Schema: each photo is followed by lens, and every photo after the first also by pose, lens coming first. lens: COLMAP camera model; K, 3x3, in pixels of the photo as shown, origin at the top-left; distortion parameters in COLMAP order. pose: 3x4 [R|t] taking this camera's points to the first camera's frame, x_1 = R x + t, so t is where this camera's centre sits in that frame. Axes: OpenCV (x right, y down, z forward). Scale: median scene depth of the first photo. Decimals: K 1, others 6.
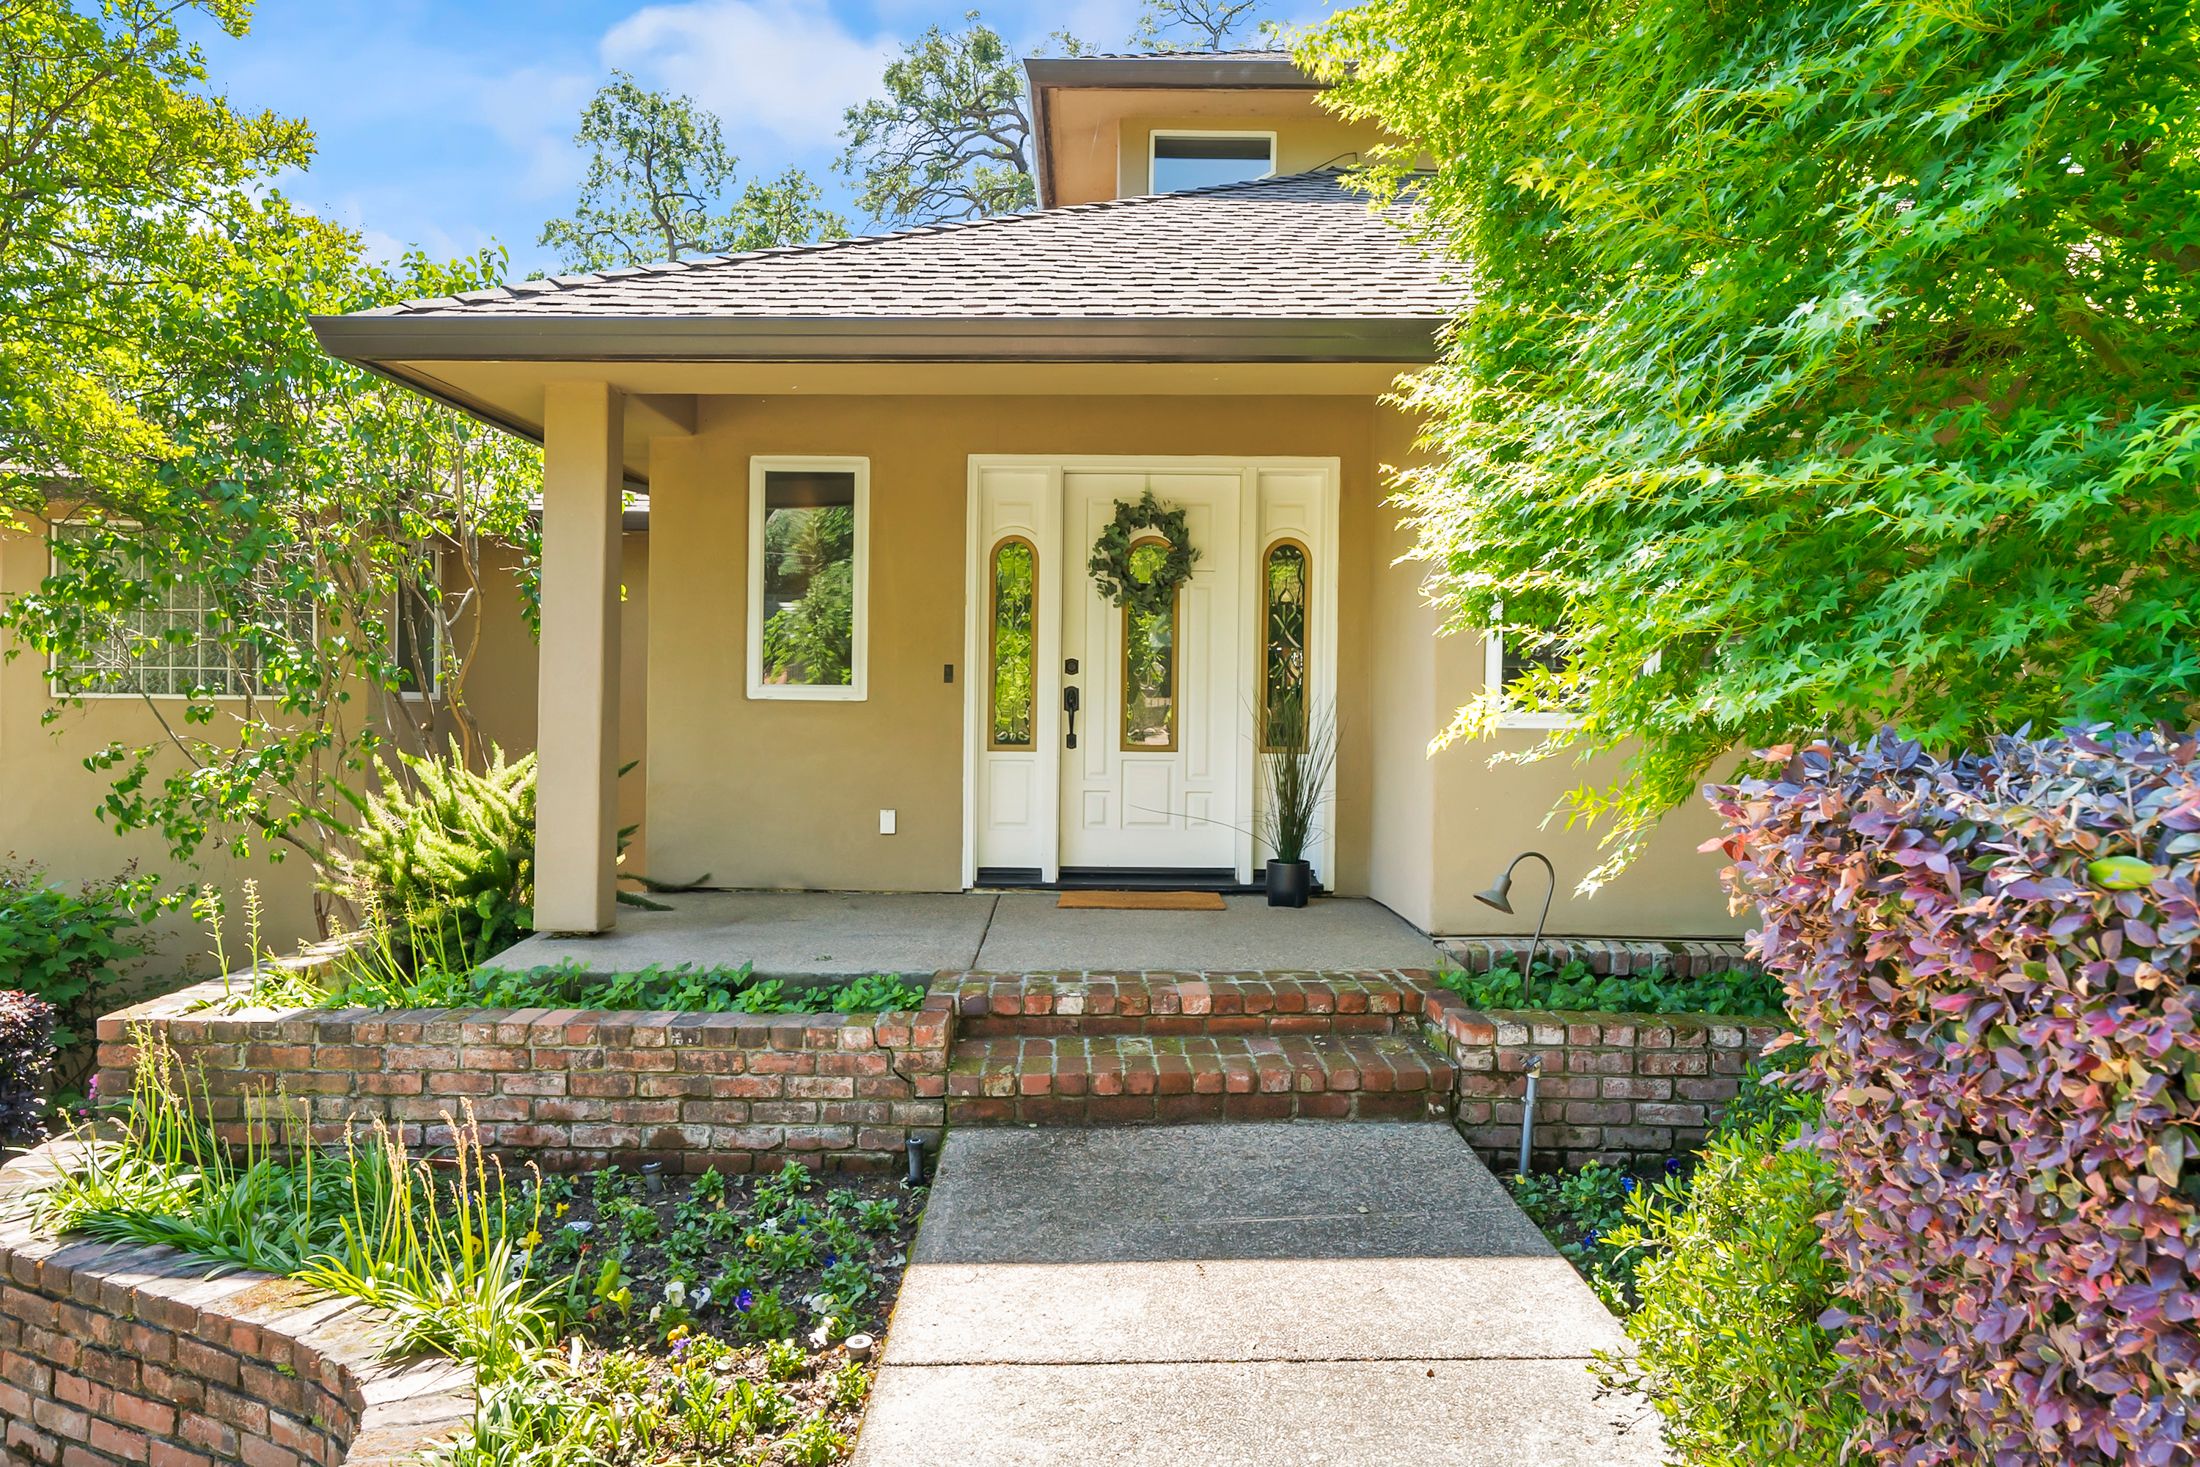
lens RADIAL K [[1464.4, 0, 1116.3], [0, 1464.4, 734.0], [0, 0, 1]] dist [0.010362, 0.001311]
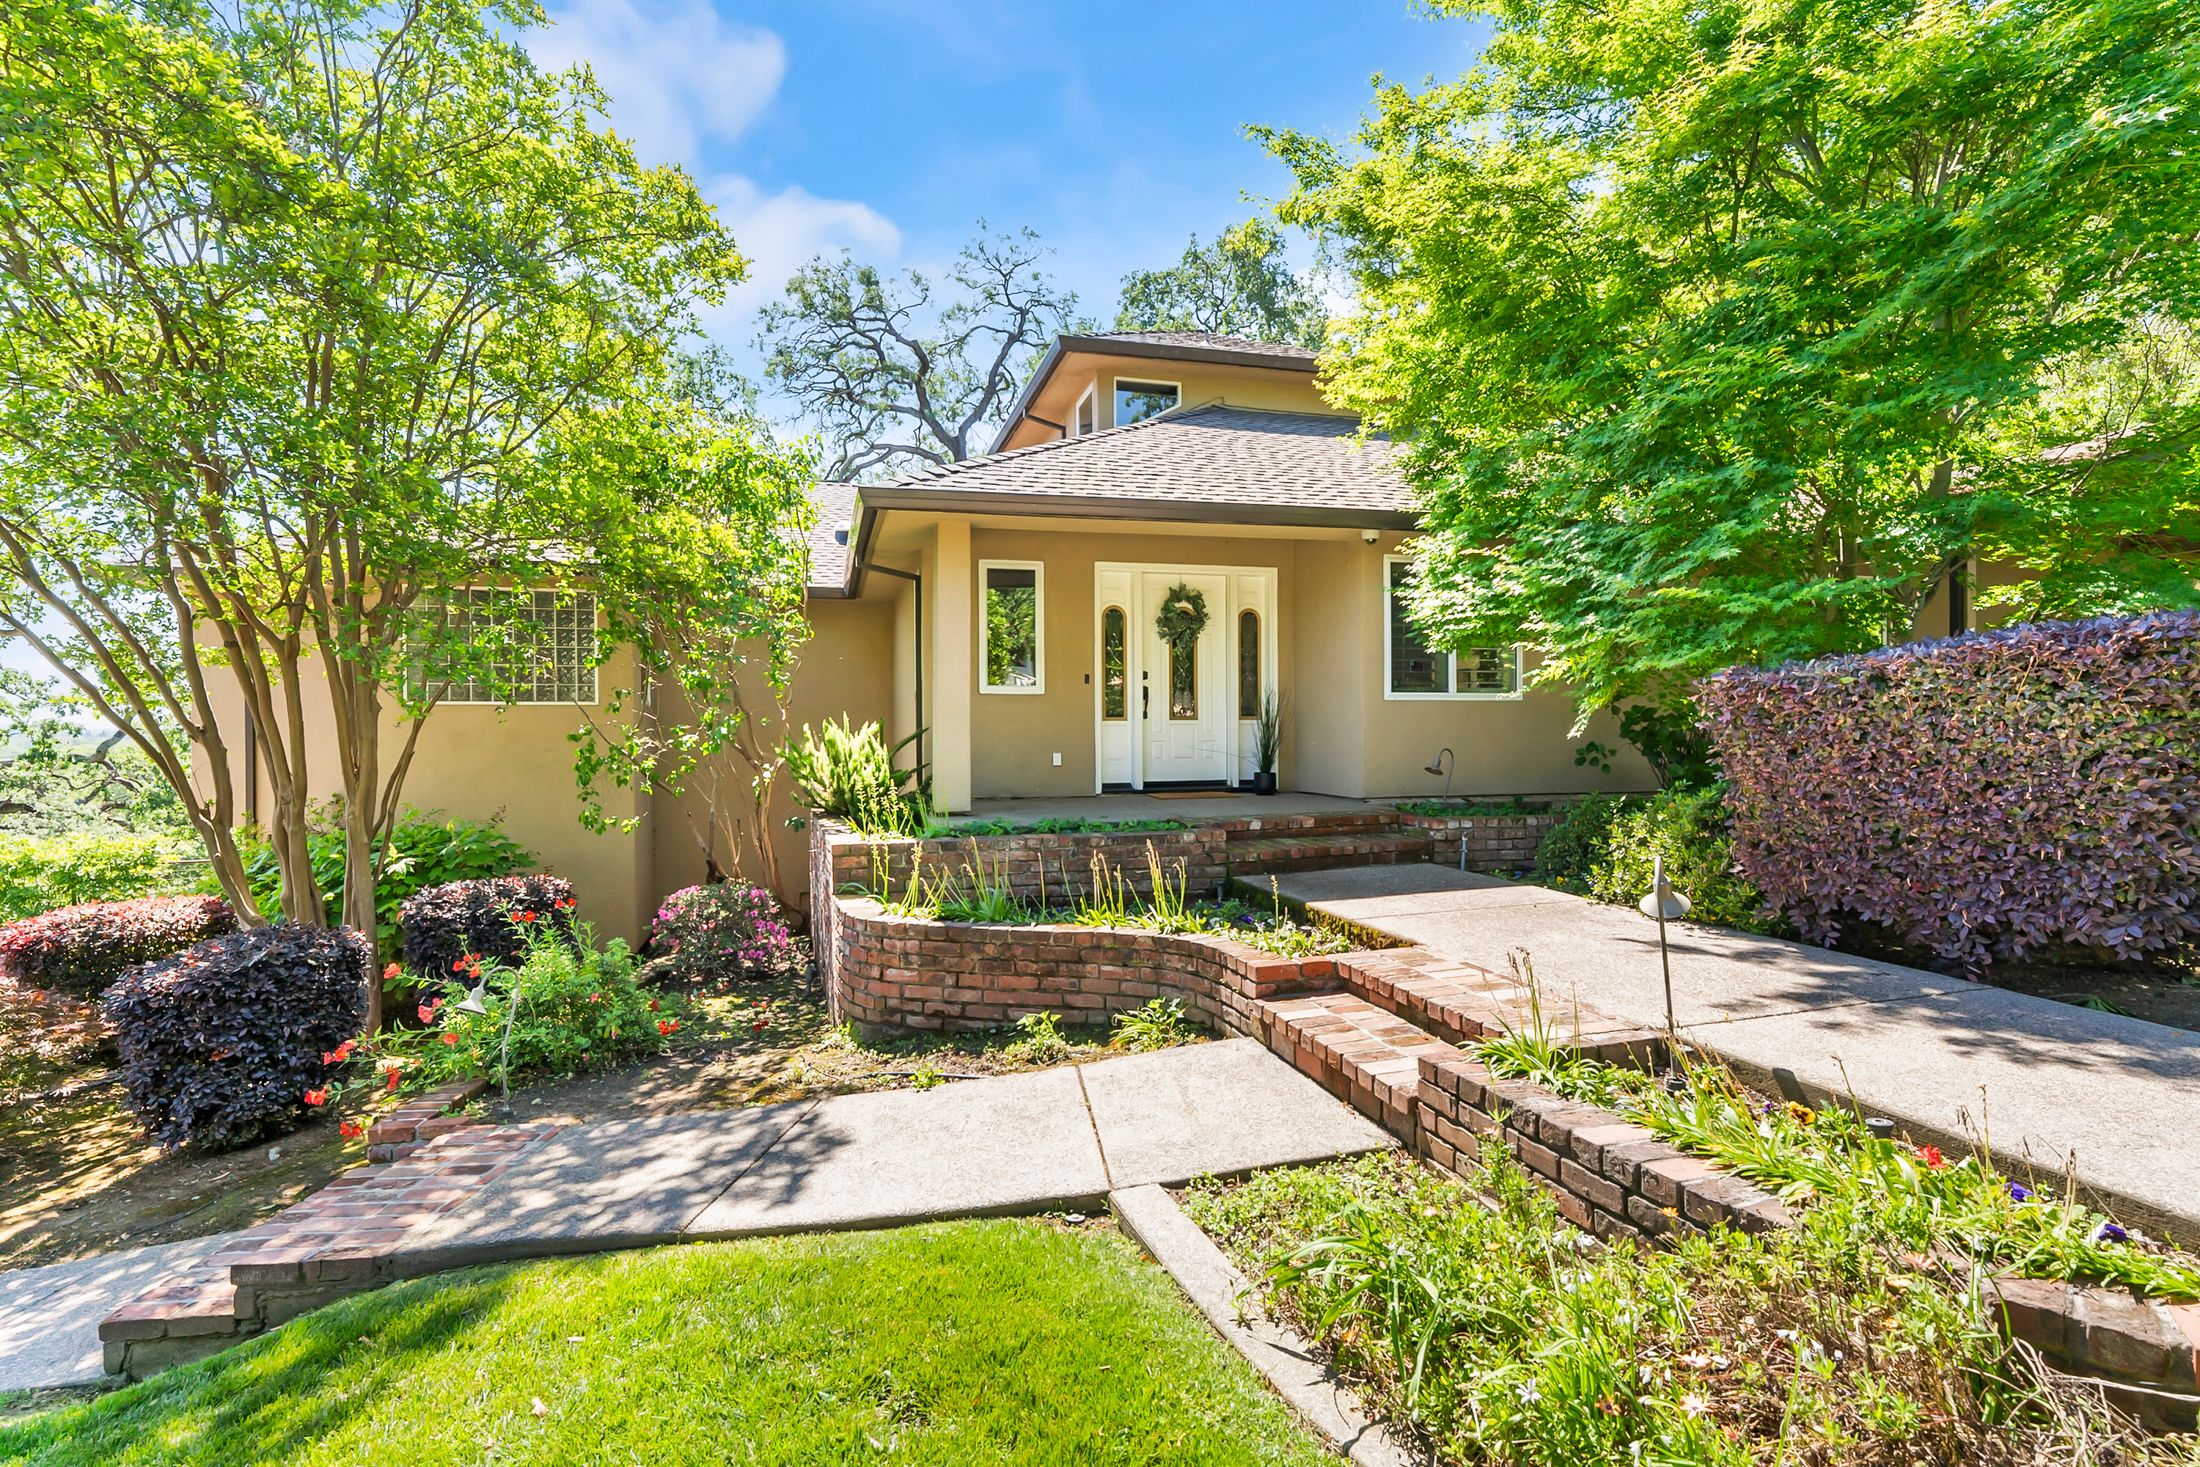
lens RADIAL K [[1067.0, 0, 1102.5], [0, 1067.0, 751.5], [0, 0, 1]] dist [0.000916, 0.000154]
pose [[0.961792, -0.022349, 0.272869, -0.463133], [0.021850, 0.999749, 0.004869, 0.044229], [-0.272909, 0.001280, 0.962039, -0.306253]]
